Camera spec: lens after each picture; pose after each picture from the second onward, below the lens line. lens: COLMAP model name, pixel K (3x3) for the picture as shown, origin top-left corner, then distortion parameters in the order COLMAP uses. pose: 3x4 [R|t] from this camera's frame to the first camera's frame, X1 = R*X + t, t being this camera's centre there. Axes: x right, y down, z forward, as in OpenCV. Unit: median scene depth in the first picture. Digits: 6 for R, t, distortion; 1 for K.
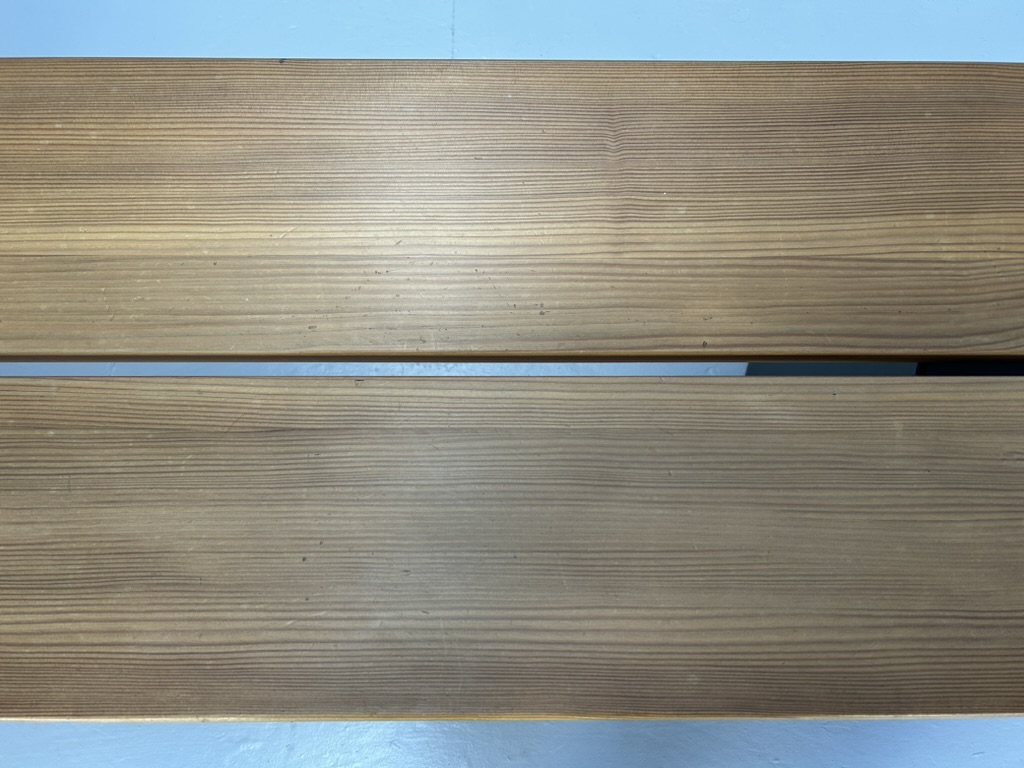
lens RADIAL K [[777.2, 0, 512.6], [0, 777.2, 388.0], [0, 0, 1]] dist [0.034554, -0.043649]
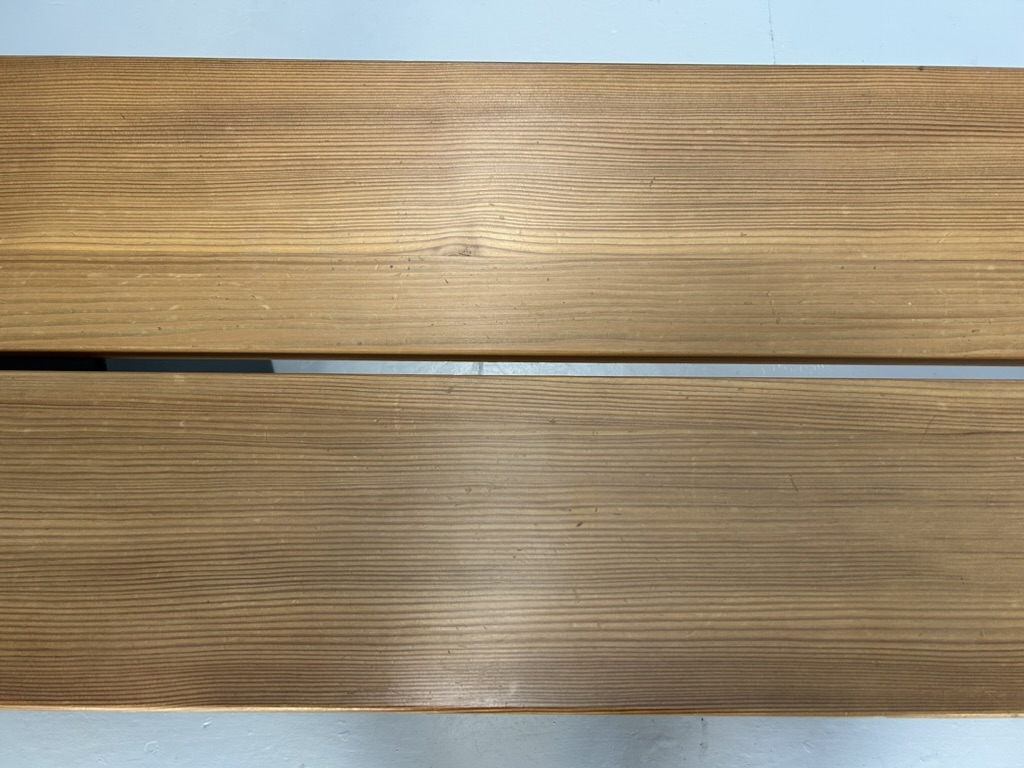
lens RADIAL K [[777.2, 0, 512.6], [0, 777.2, 388.0], [0, 0, 1]] dist [0.034554, -0.043649]
pose [[0.999916, 0.010003, -0.008247, -0.833515], [-0.010022, 0.999947, -0.002231, 0.004026], [0.008224, 0.002313, 0.999964, -0.020190]]
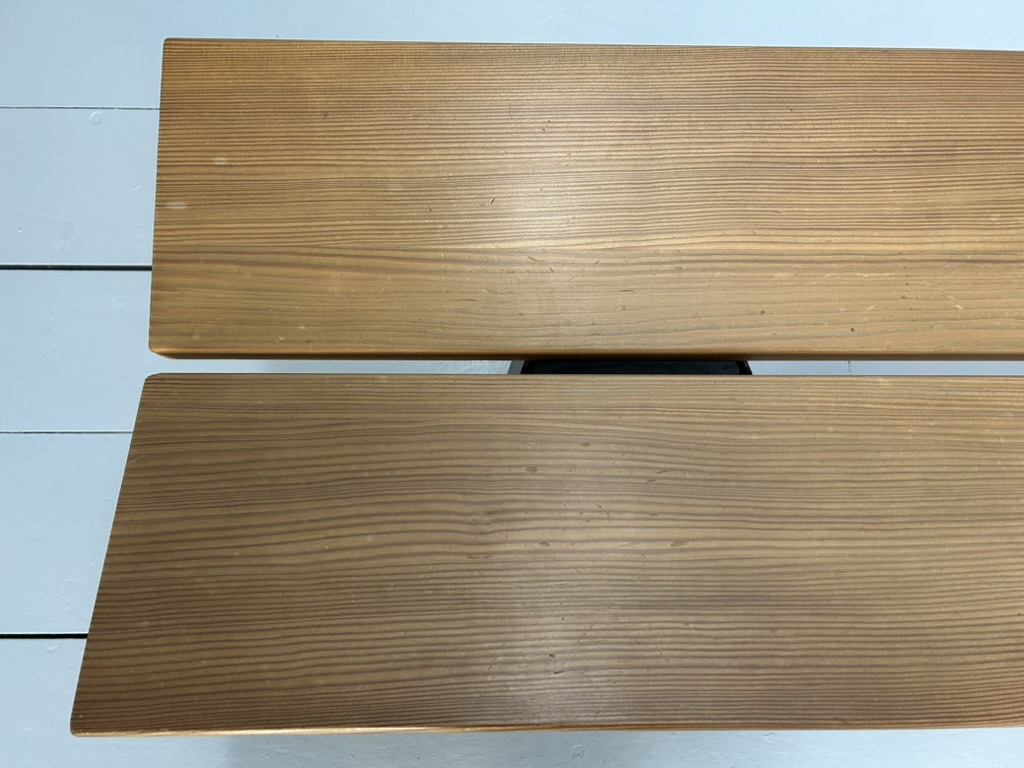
lens RADIAL K [[820.9, 0, 512.0], [0, 820.9, 384.0], [0, 0, 1]] dist [0.067015, -0.082570]
pose [[0.999804, 0.003926, 0.019405, -1.601361], [-0.003843, 0.999983, -0.004319, 0.002541], [-0.019422, 0.004243, 0.999802, -0.033514]]
